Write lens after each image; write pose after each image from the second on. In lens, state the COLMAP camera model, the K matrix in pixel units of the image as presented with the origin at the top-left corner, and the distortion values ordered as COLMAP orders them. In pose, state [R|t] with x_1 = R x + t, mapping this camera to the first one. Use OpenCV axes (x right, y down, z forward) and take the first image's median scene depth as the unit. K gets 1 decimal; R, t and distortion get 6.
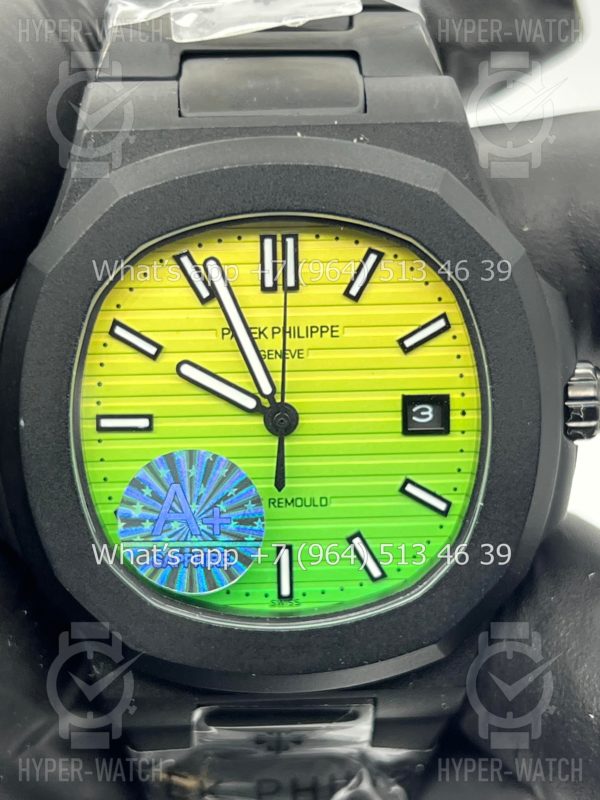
lens RADIAL K [[1916.8, 0, 300.6], [0, 1916.8, 393.8], [0, 0, 1]] dist [0.187212, 0.000000]
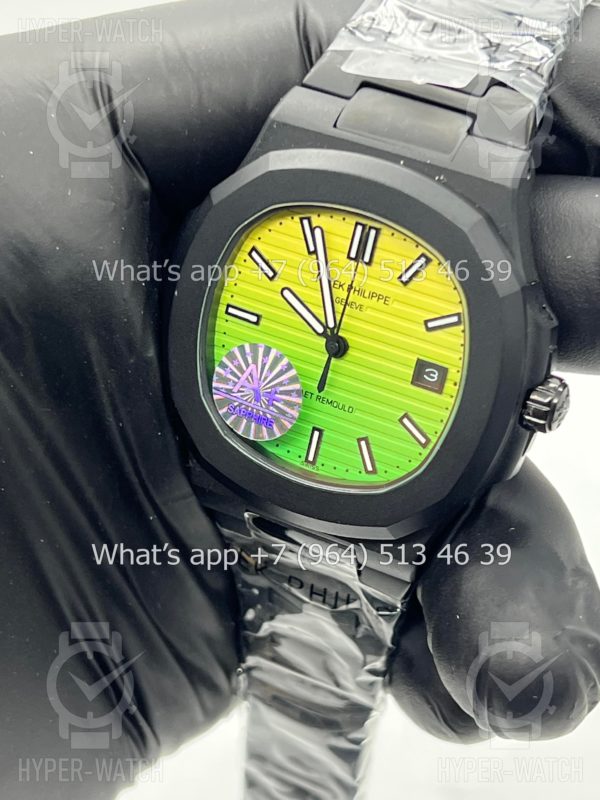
lens RADIAL K [[1916.8, 0, 298.4], [0, 1916.8, 403.0], [0, 0, 1]] dist [0.187212, 0.000000]
pose [[0.870408, 0.336190, -0.359676, 0.504364], [-0.295465, 0.941067, 0.164601, -0.177845], [0.393816, -0.036998, 0.918444, -0.352682]]
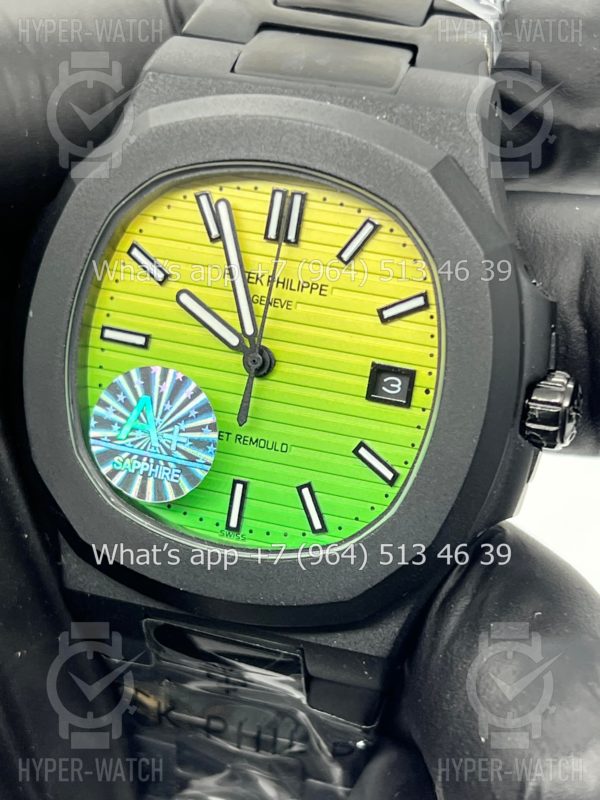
lens RADIAL K [[1916.8, 0, 303.4], [0, 1916.8, 408.5], [0, 0, 1]] dist [0.187212, 0.000000]
pose [[0.930472, 0.197116, -0.308814, 0.348818], [-0.225062, 0.972660, -0.057273, 0.094574], [0.289082, 0.122793, 0.949396, -0.004078]]
